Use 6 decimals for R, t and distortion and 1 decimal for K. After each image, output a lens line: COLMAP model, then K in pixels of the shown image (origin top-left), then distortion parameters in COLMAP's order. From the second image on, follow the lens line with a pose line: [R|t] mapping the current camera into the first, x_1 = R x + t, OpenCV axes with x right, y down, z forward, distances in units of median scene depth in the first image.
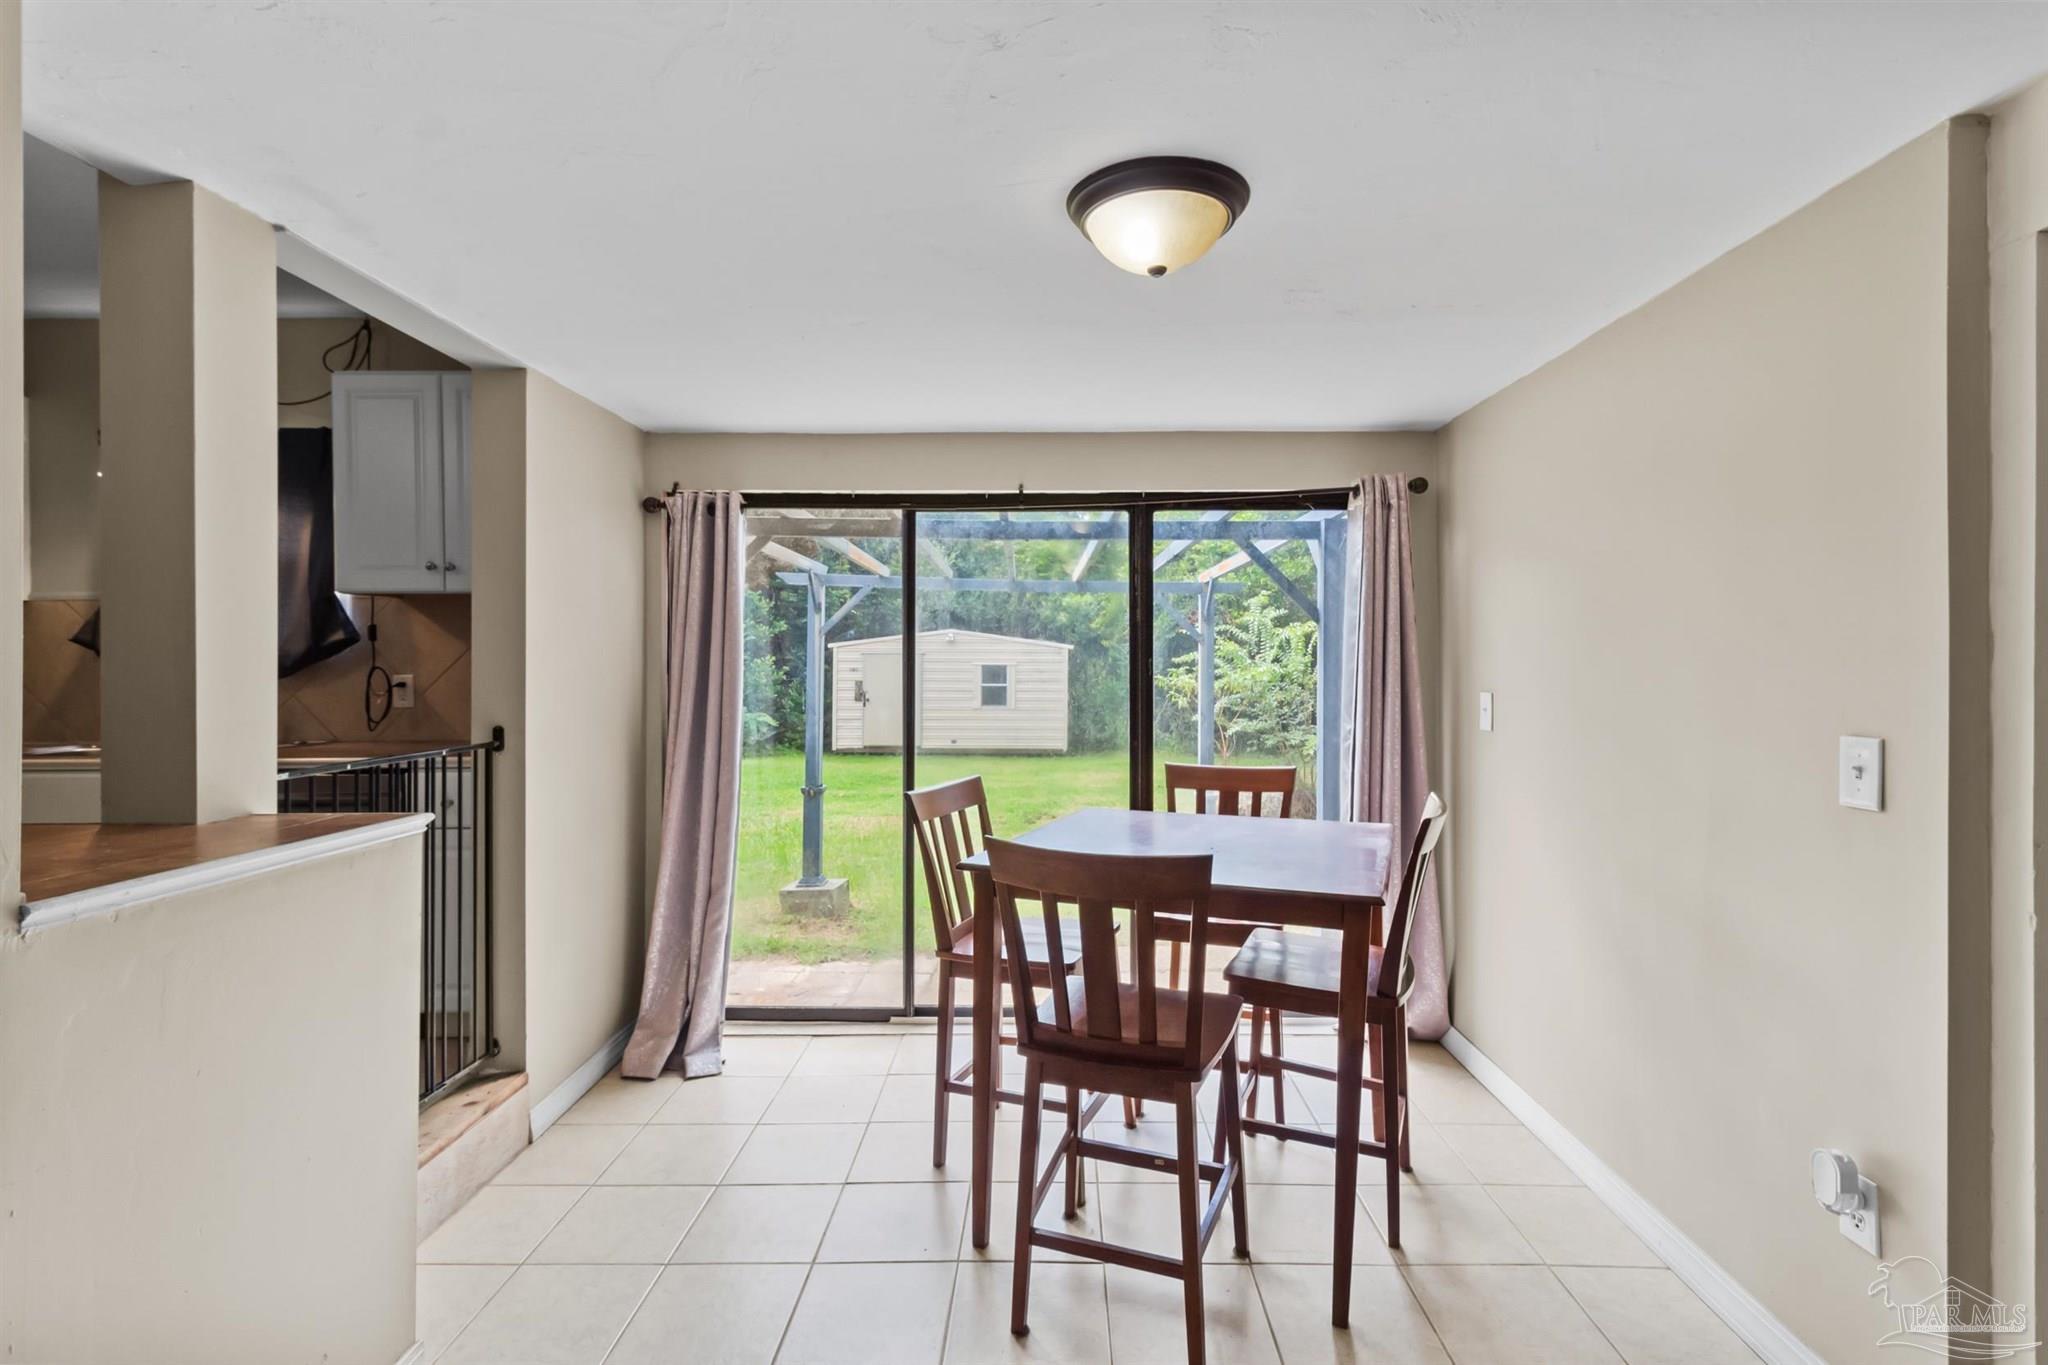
lens RADIAL K [[954.0, 0, 1023.3], [0, 954.0, 681.5], [0, 0, 1]] dist [0.012020, -0.000002]
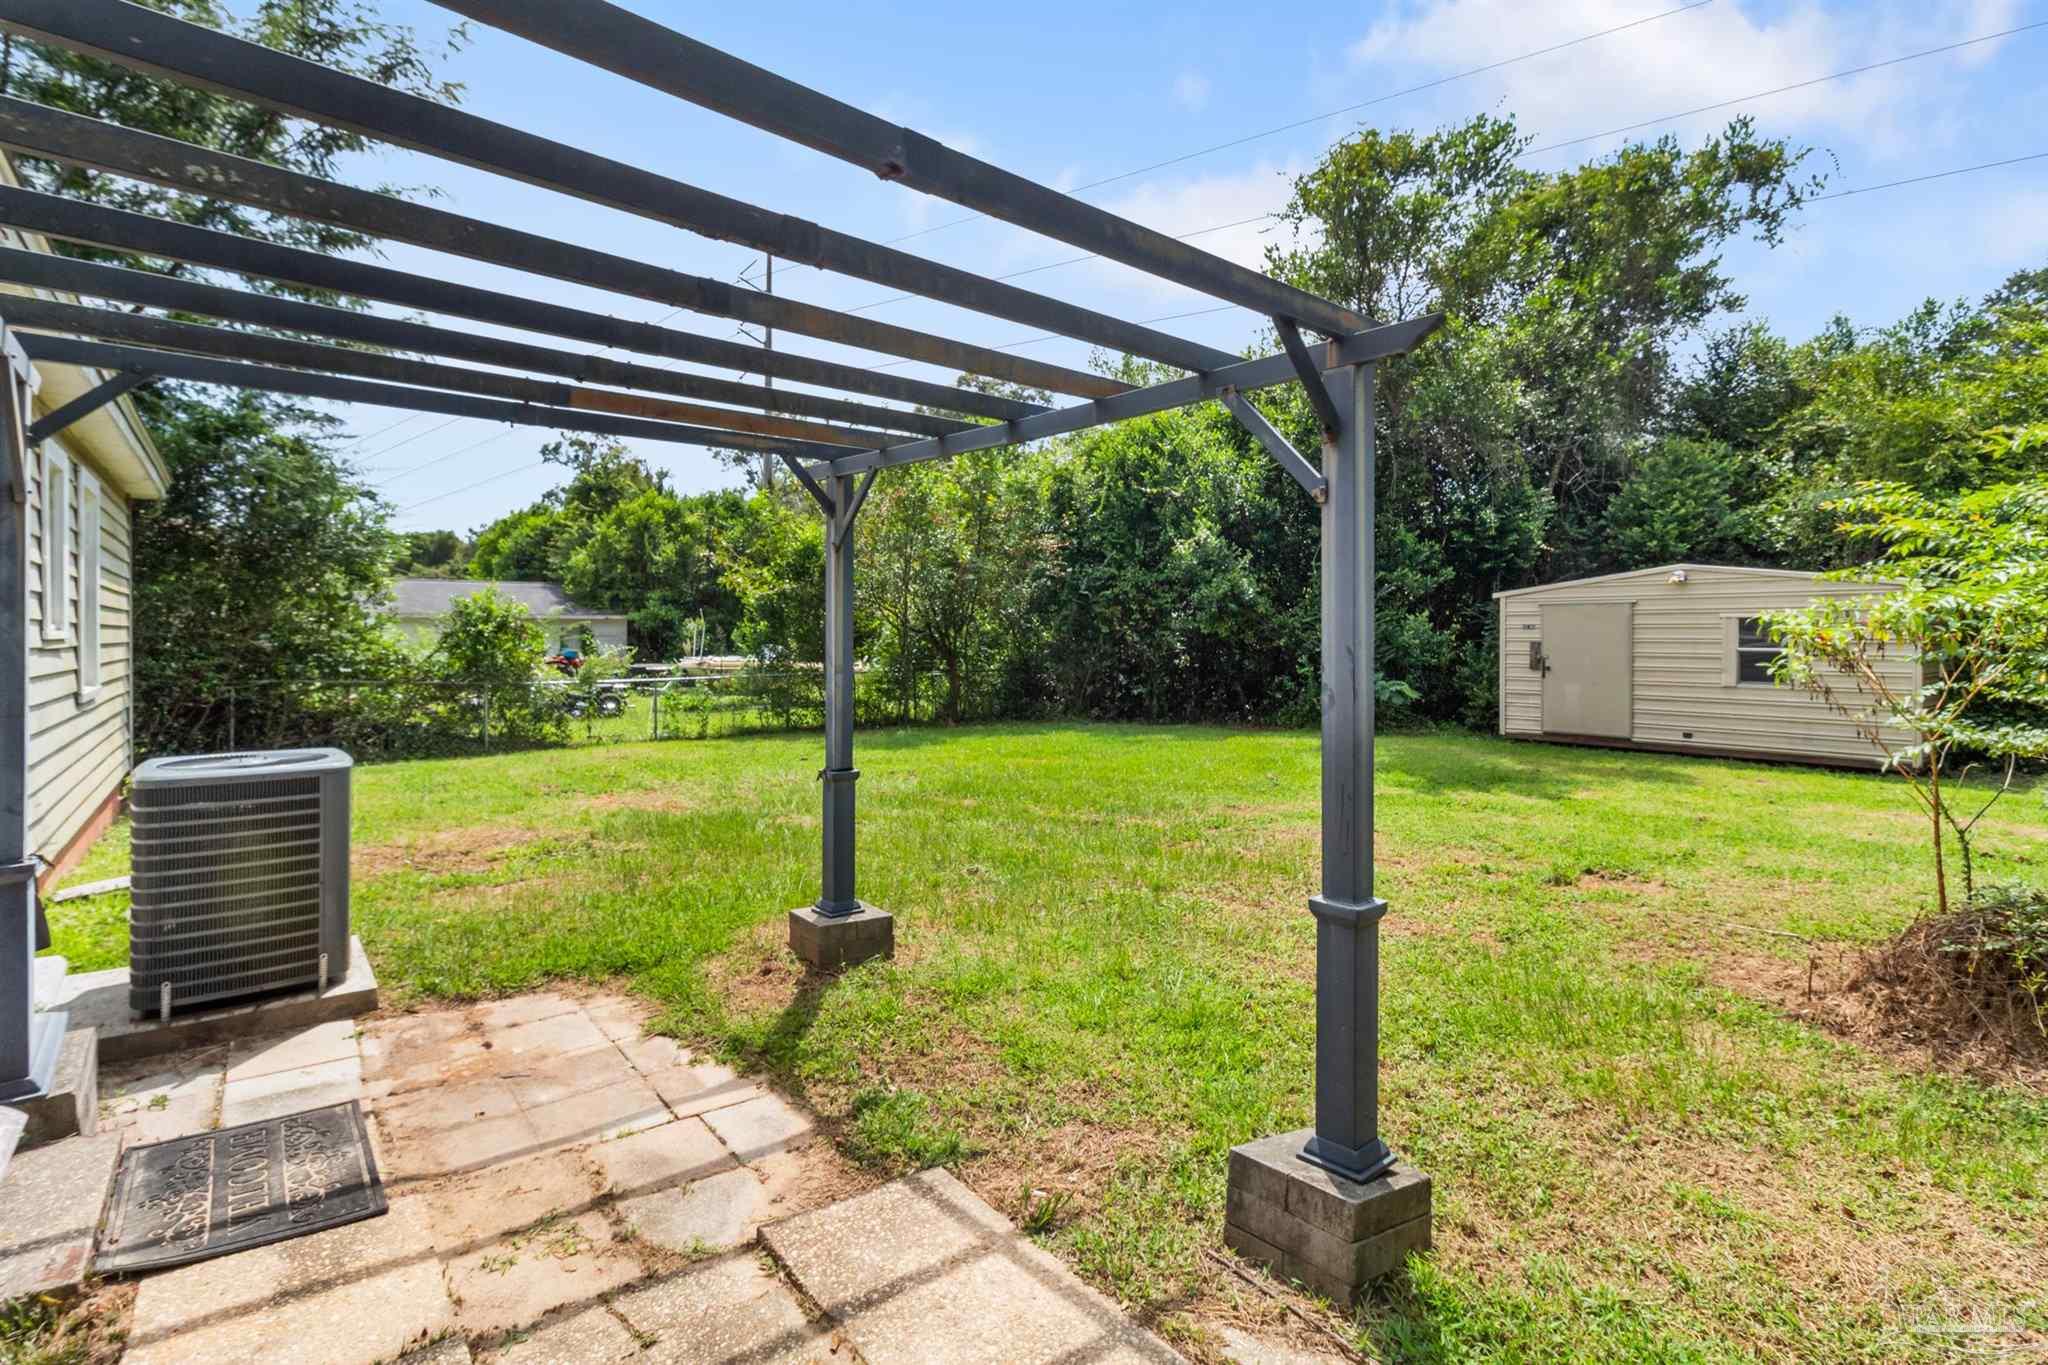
lens RADIAL K [[954.0, 0, 1023.6], [0, 954.0, 666.9], [0, 0, 1]] dist [0.012020, -0.000002]
pose [[0.636937, 0.022540, -0.770586, 0.145308], [-0.005037, 0.999673, 0.025078, 0.001807], [0.770899, -0.012092, 0.636843, 0.225700]]
